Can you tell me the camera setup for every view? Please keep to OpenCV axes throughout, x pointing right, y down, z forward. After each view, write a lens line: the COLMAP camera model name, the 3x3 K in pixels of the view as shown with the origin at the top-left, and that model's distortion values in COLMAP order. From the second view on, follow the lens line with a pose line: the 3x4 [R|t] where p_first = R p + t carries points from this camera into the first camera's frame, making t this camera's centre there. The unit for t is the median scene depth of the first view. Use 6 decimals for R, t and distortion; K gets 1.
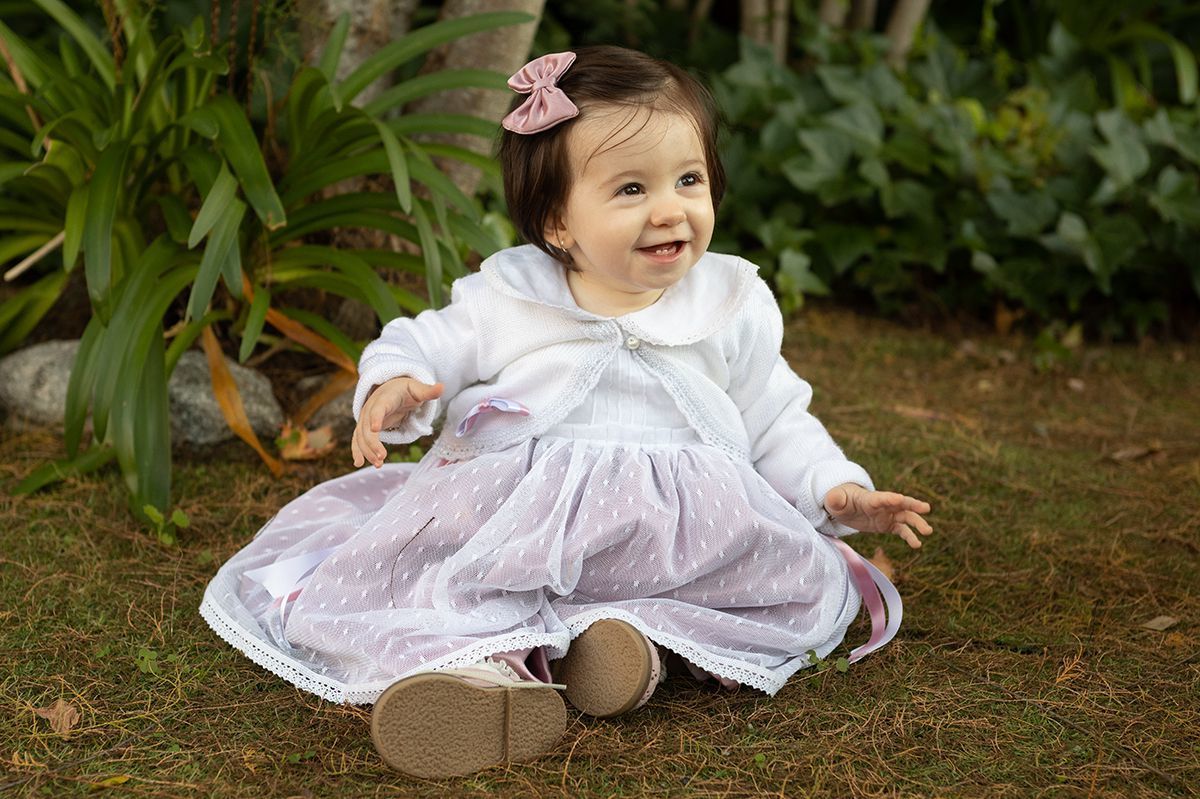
lens RADIAL K [[2202.4, 0, 599.5], [0, 2202.4, 319.6], [0, 0, 1]] dist [0.003455, -0.068303]
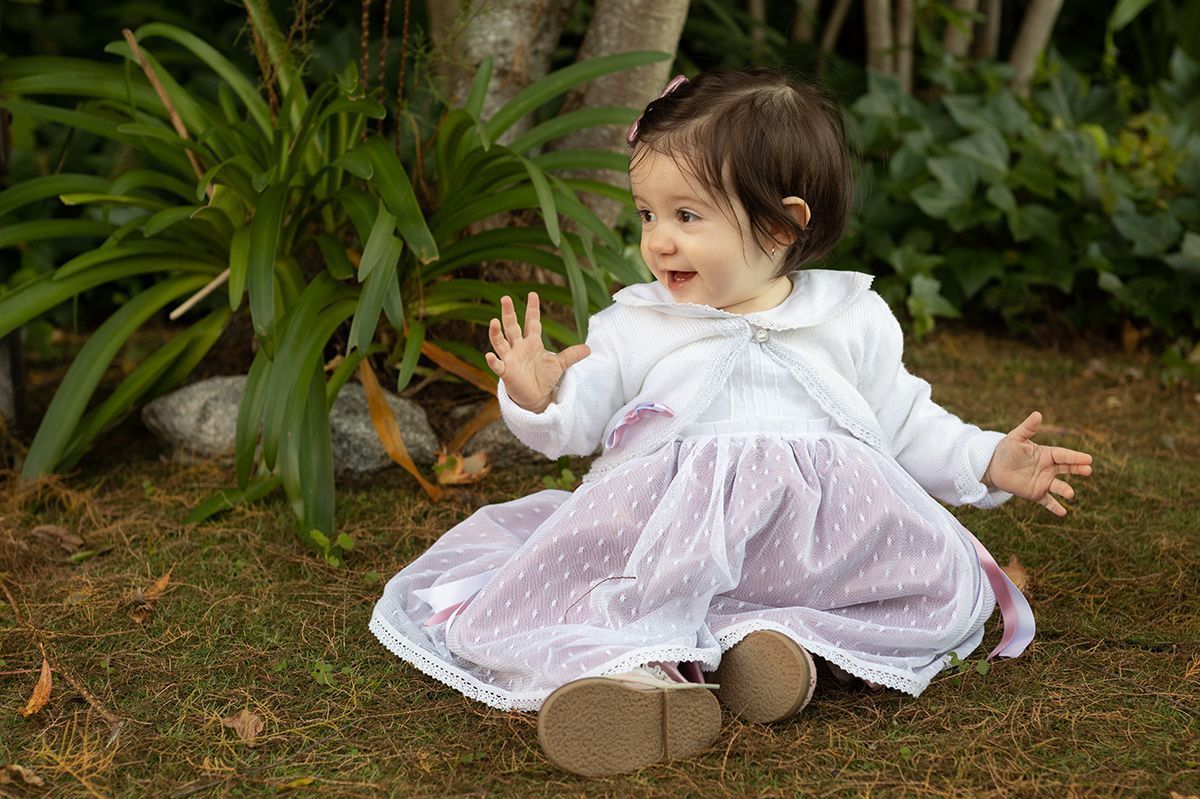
lens RADIAL K [[2721.5, 0, 600.0], [0, 2721.5, 399.5], [0, 0, 1]] dist [-0.036282, 0.388318]
pose [[0.999503, -0.021610, -0.022940, -0.037503], [0.021590, 0.999766, -0.001155, 0.026296], [0.022959, 0.000659, 0.999736, -0.290265]]
